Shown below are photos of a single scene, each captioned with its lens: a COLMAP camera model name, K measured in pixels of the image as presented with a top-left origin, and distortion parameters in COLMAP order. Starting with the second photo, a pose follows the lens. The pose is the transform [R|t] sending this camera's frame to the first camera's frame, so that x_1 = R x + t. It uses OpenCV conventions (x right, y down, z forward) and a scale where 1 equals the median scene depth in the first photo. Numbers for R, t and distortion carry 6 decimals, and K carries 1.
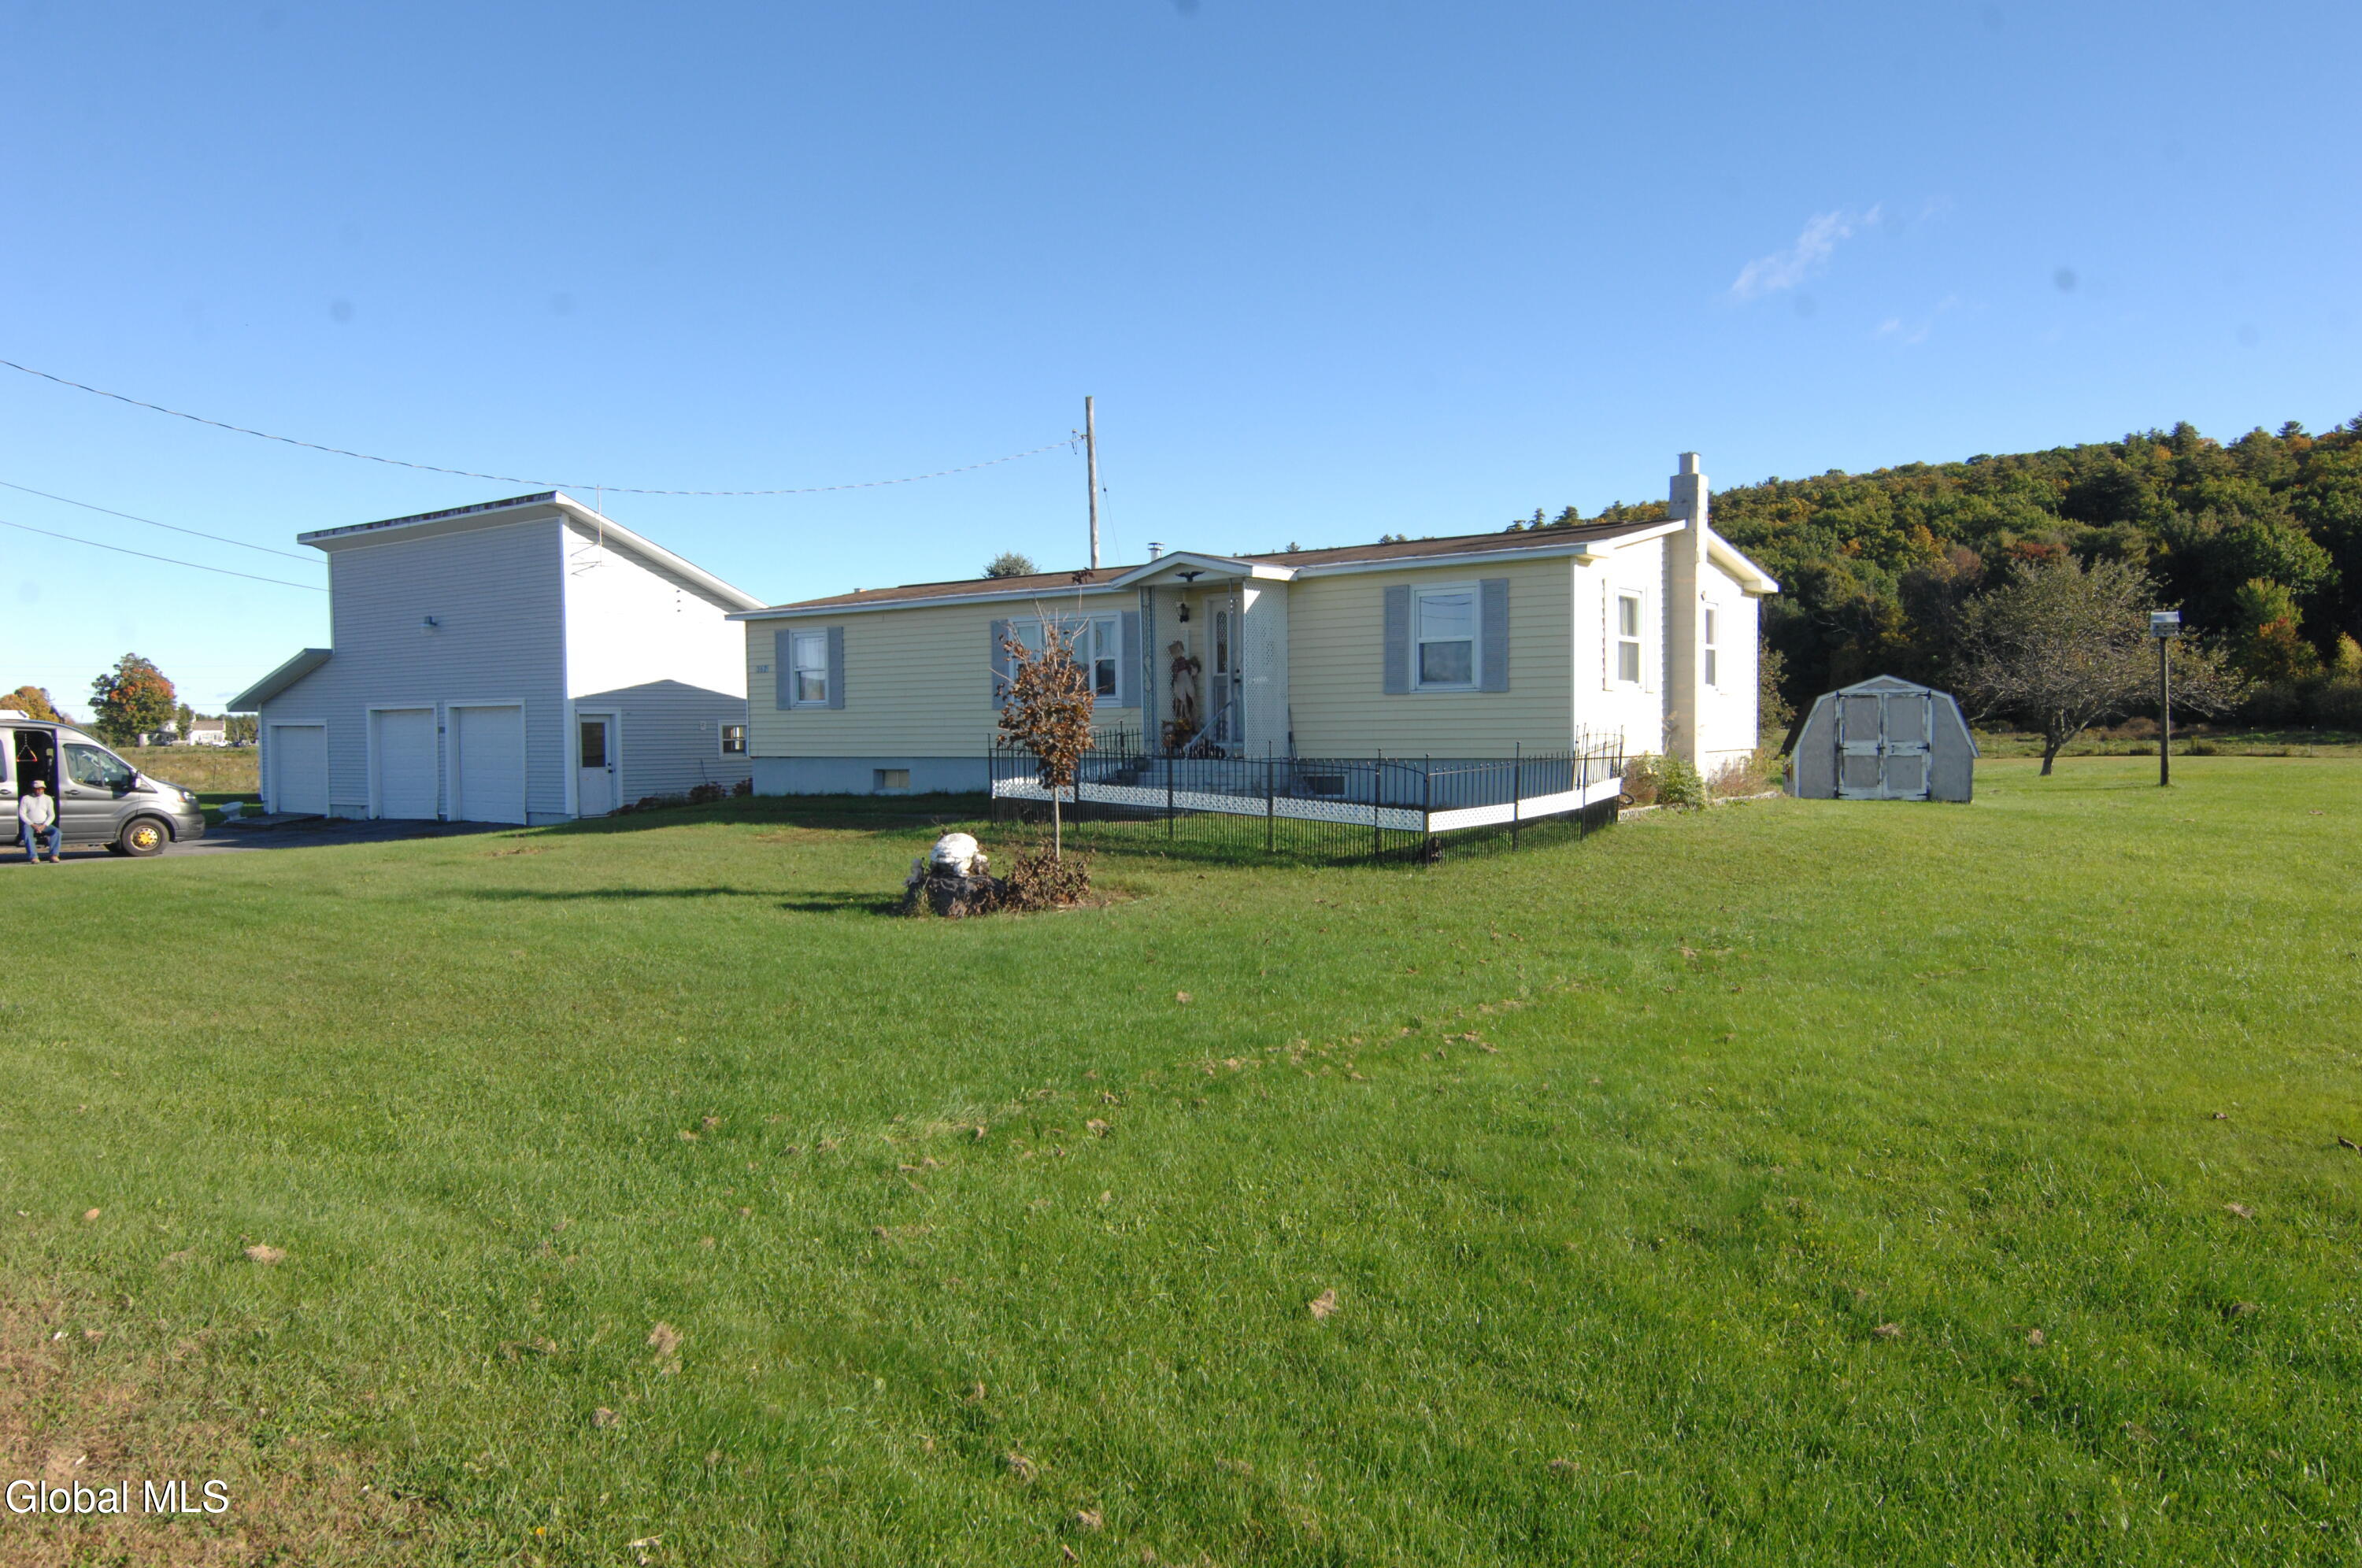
lens RADIAL K [[1575.7, 0, 1179.2], [0, 1575.7, 793.1], [0, 0, 1]] dist [-0.007711, -0.012521]
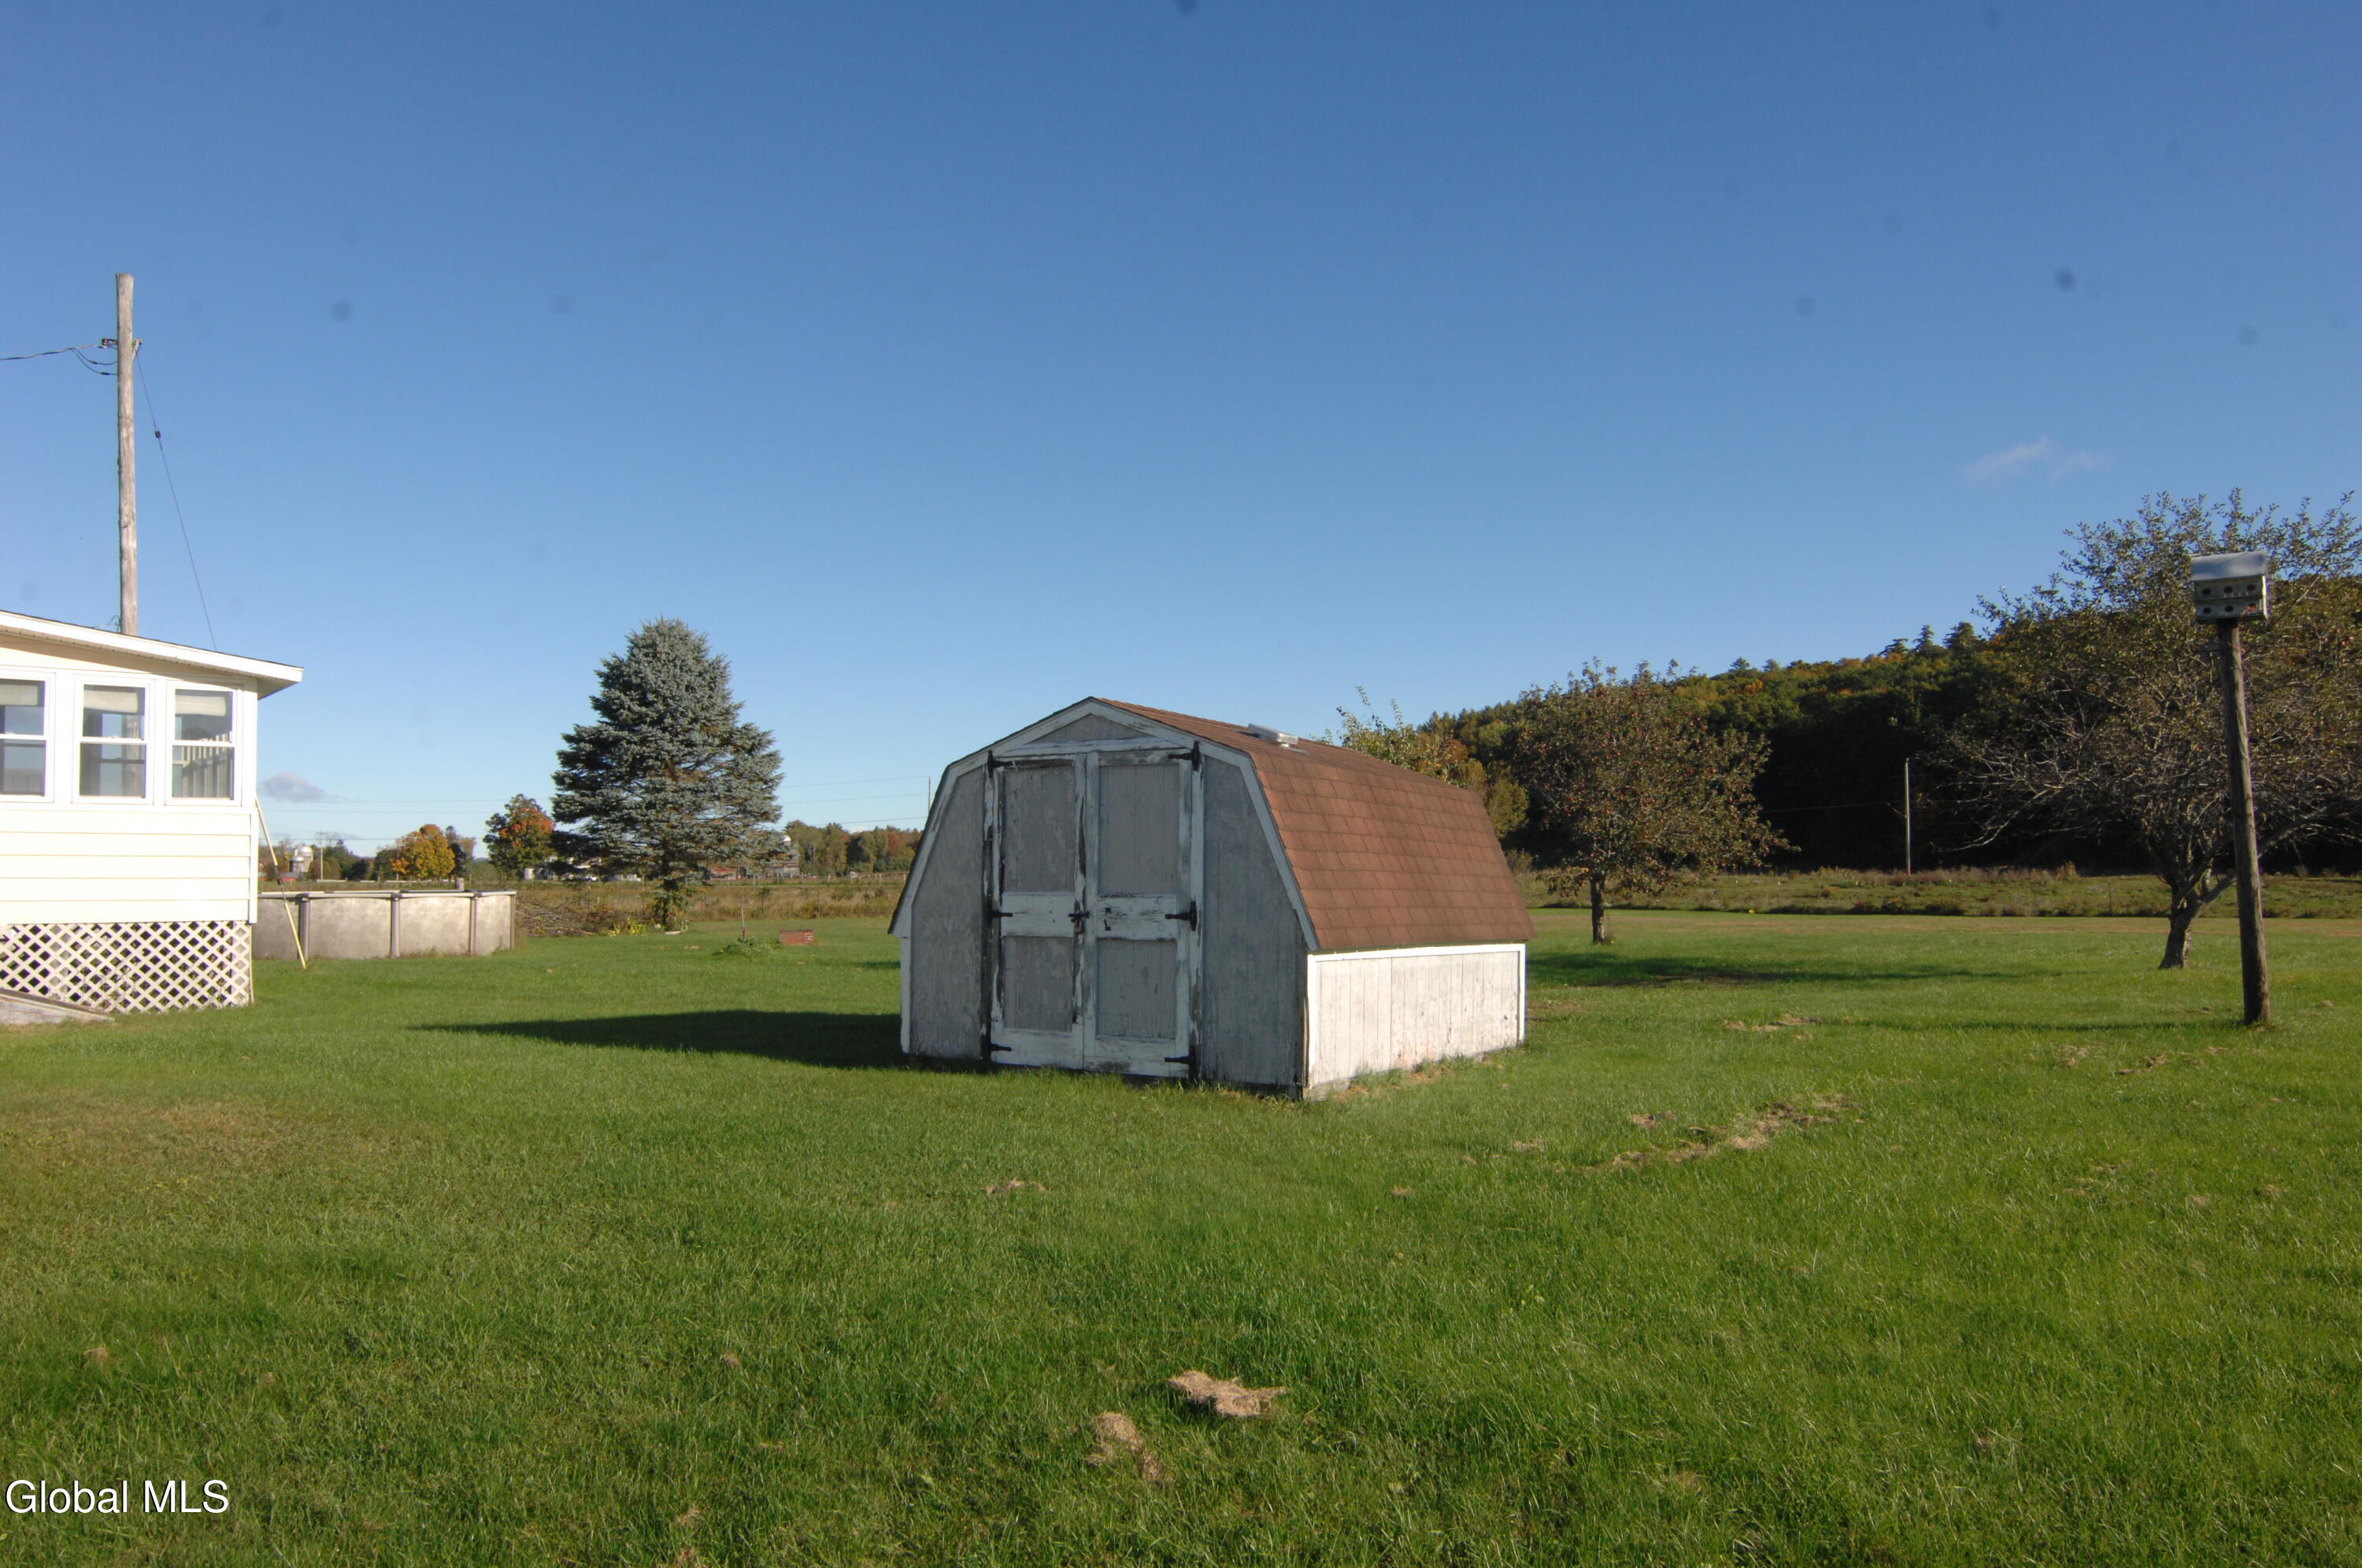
lens RADIAL K [[1575.7, 0, 1159.7], [0, 1575.7, 778.4], [0, 0, 1]] dist [-0.007711, -0.012521]
pose [[0.968056, -0.008843, -0.250579, 0.528122], [-0.015733, 0.995266, -0.095906, -0.024786], [0.250241, 0.096785, 0.963334, 0.651971]]
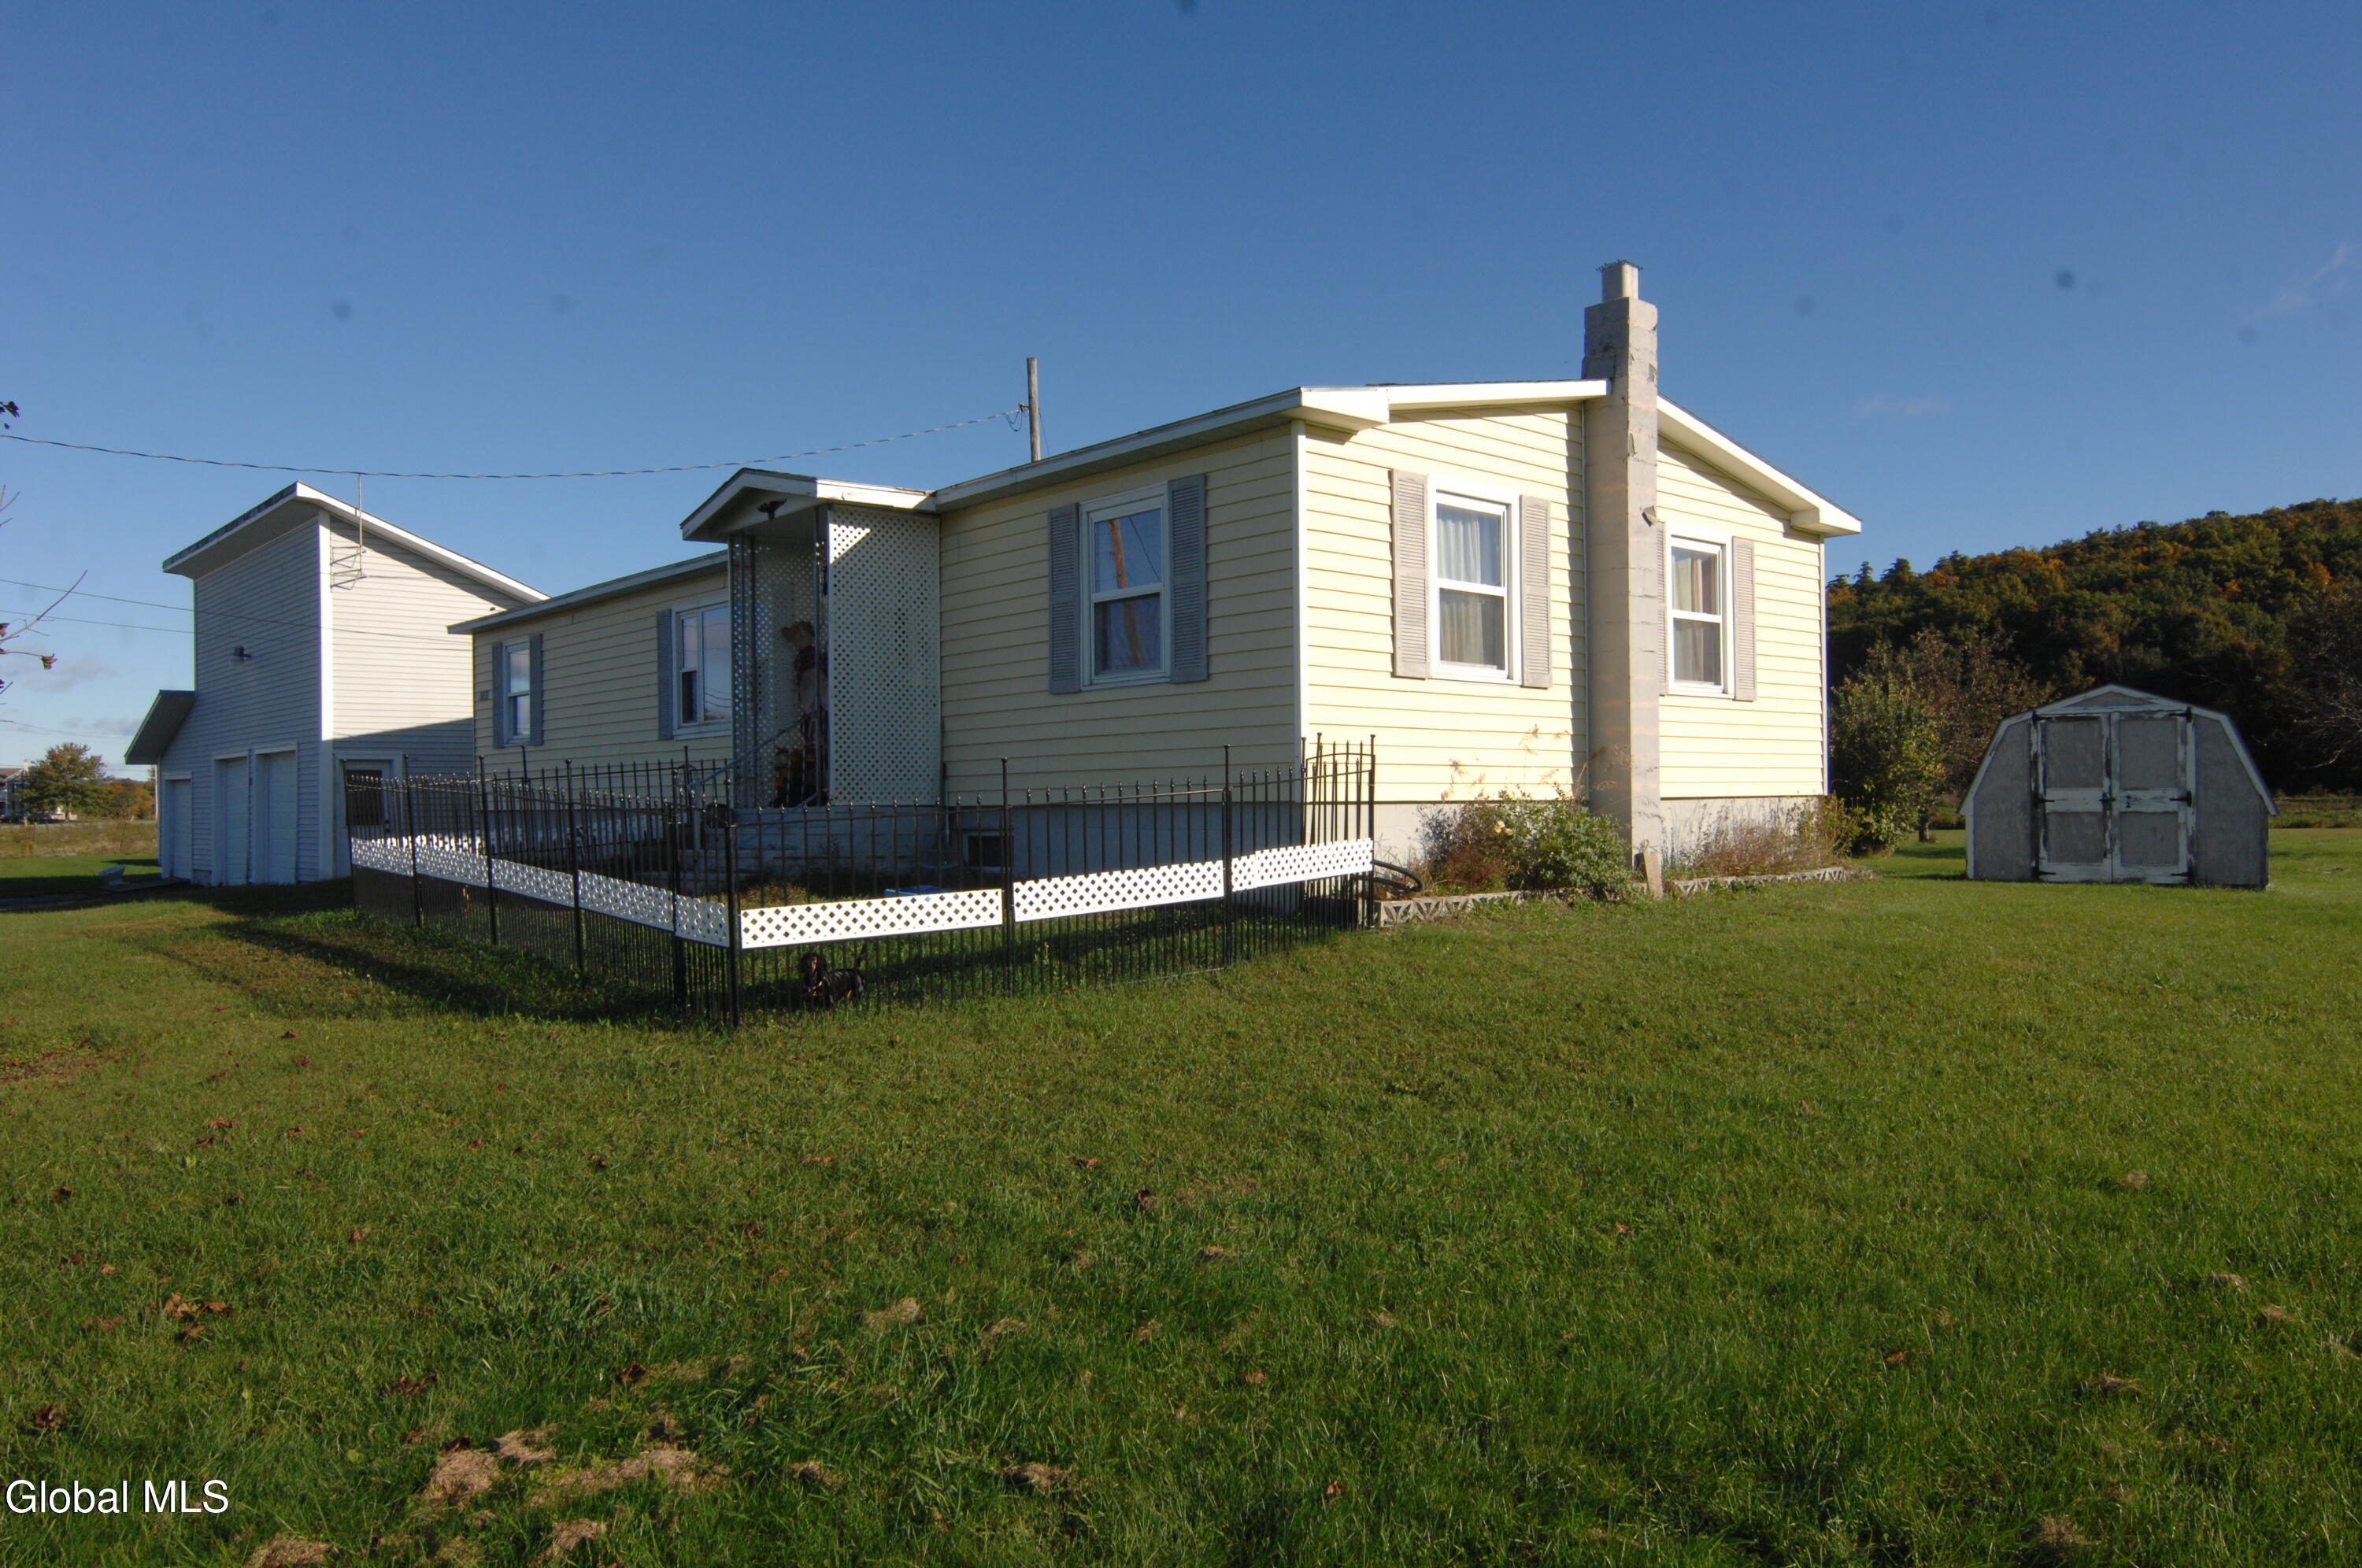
lens RADIAL K [[1575.7, 0, 1175.5], [0, 1575.7, 786.6], [0, 0, 1]] dist [-0.007711, -0.012521]
pose [[0.980512, -0.001777, -0.196453, 0.196874], [-0.007826, 0.998812, -0.048099, -0.000902], [0.196305, 0.048699, 0.979333, 0.301588]]
